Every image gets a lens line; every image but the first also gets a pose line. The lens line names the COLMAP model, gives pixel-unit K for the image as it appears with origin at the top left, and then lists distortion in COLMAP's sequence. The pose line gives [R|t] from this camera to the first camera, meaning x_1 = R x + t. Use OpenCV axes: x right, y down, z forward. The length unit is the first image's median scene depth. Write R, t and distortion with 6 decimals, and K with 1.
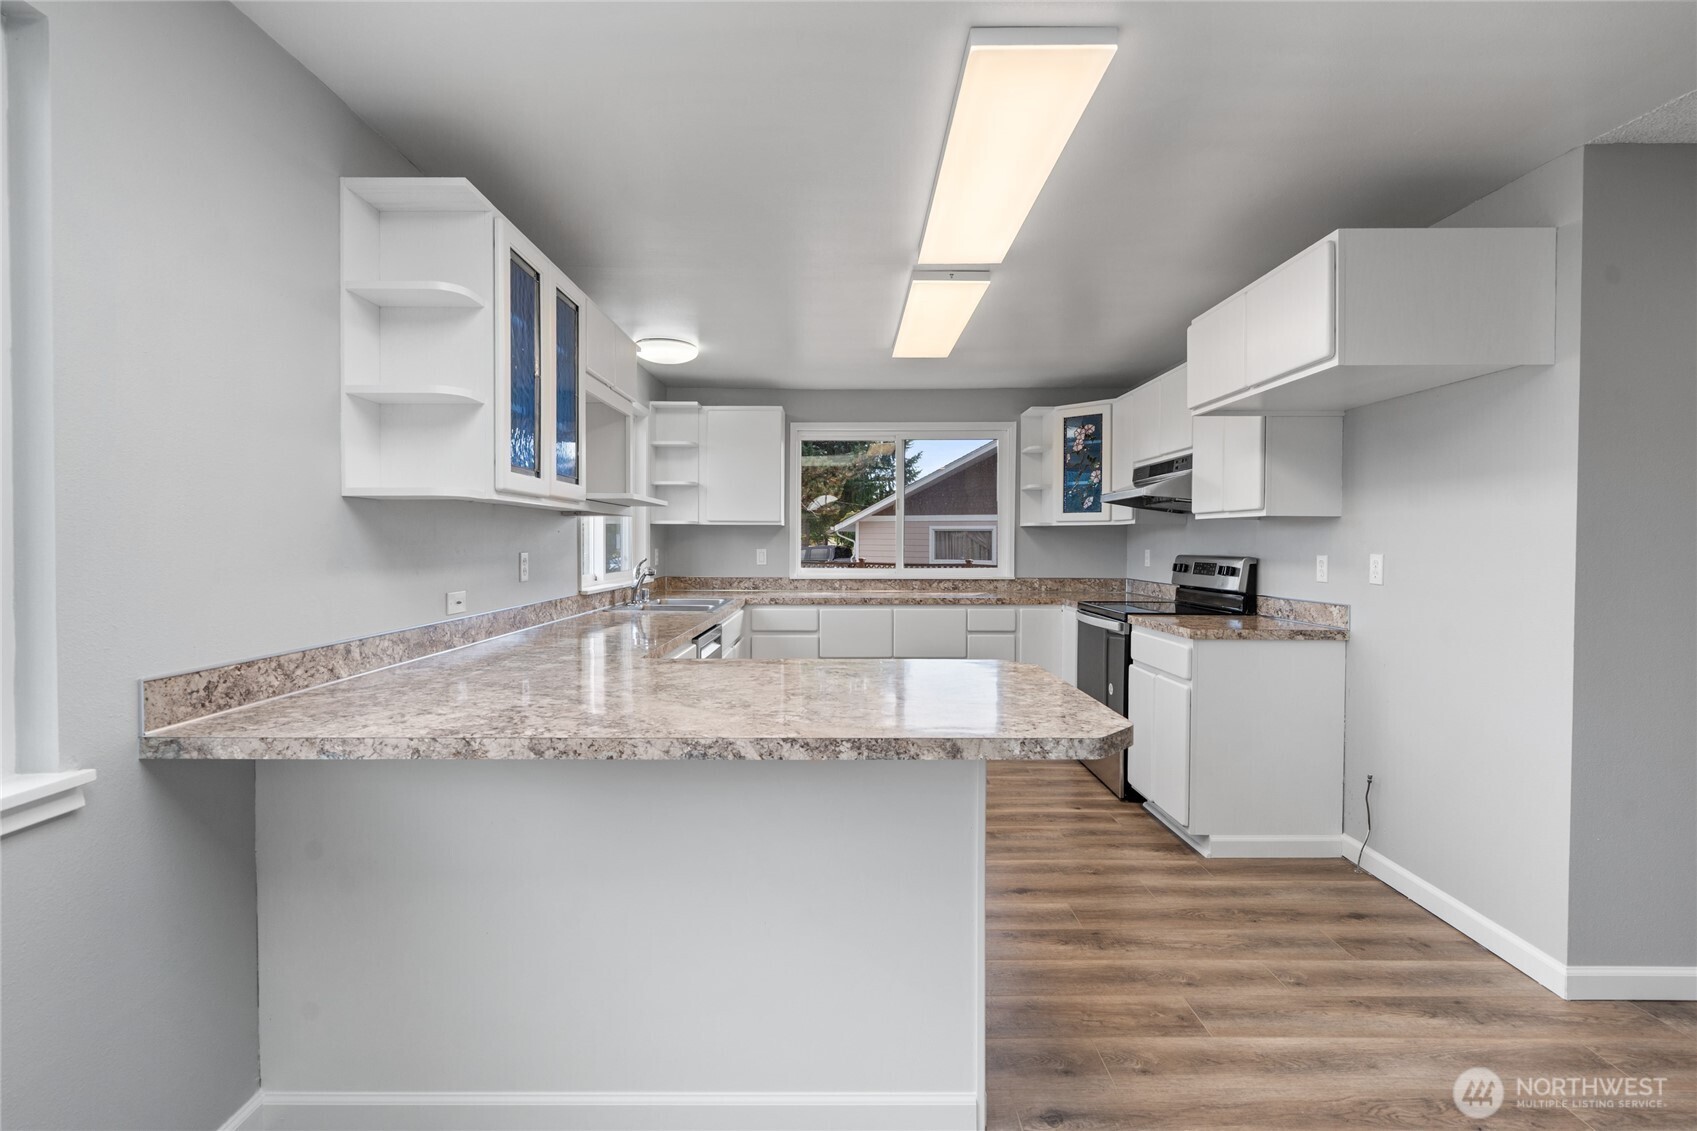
lens RADIAL K [[768.0, 0, 848.5], [0, 768.0, 550.6], [0, 0, 1]] dist [-0.003307, 0.000099]
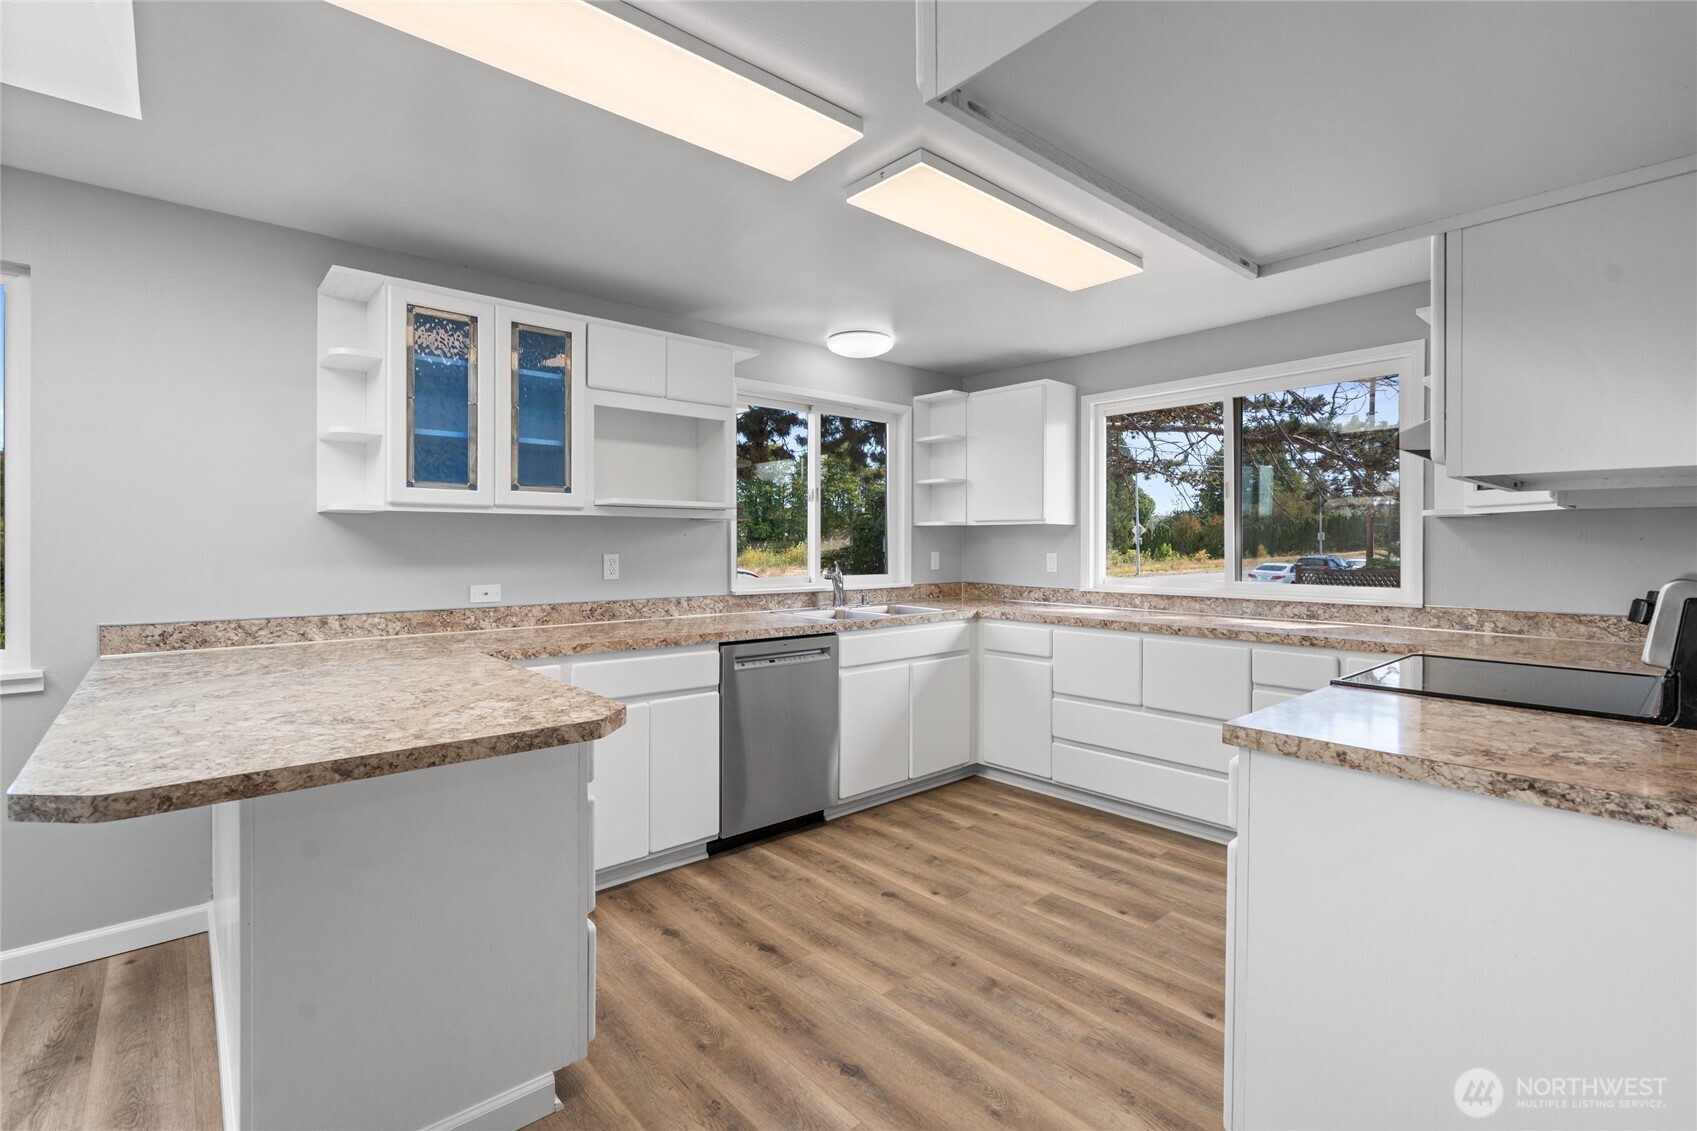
lens RADIAL K [[774.5, 0, 852.7], [0, 774.5, 537.7], [0, 0, 1]] dist [-0.003455, 0.000331]
pose [[0.658613, -0.007492, -0.752444, 0.556433], [-0.008218, 0.999819, -0.017148, -0.004018], [0.752437, 0.017478, 0.658433, 0.420630]]
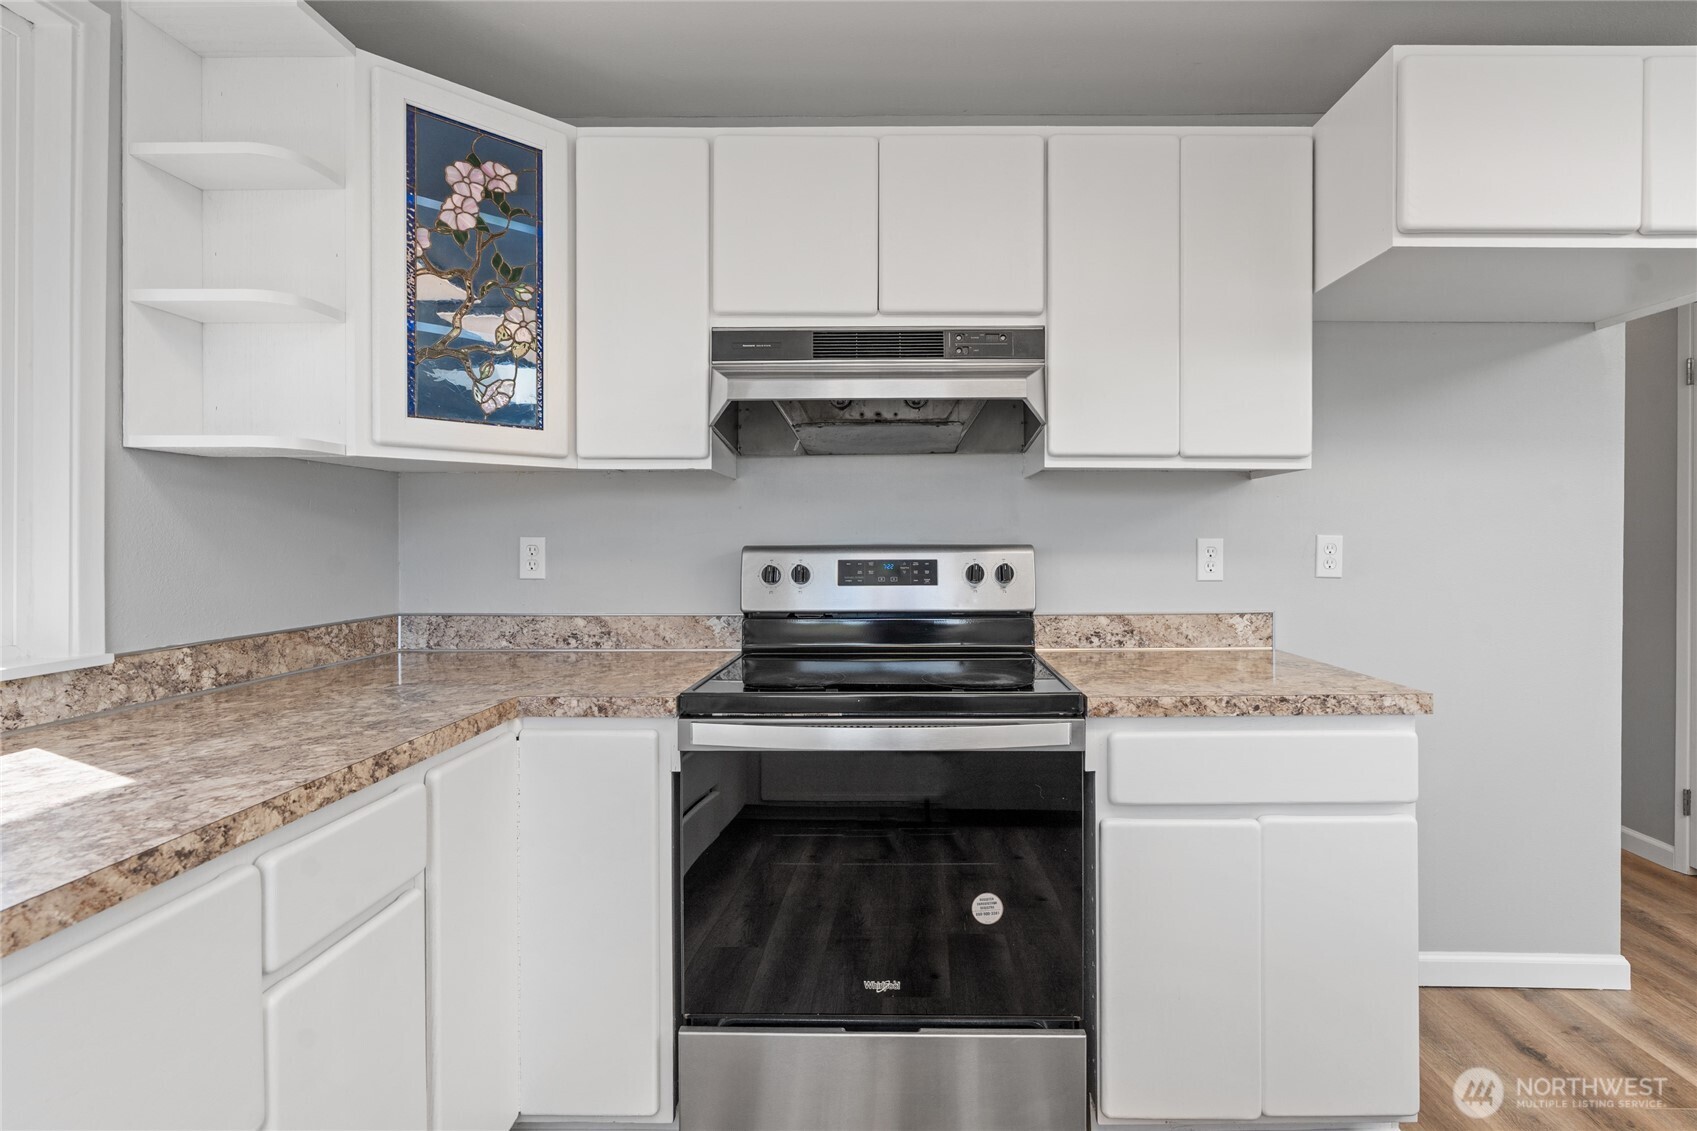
lens RADIAL K [[802.3, 0, 916.9], [0, 802.3, 534.7], [0, 0, 1]] dist [-0.014762, -0.000009]
pose [[0.015619, -0.001575, 0.999877, -0.044069], [0.012424, 0.999922, 0.001381, -0.000722], [-0.999801, 0.012401, 0.015637, 1.101182]]
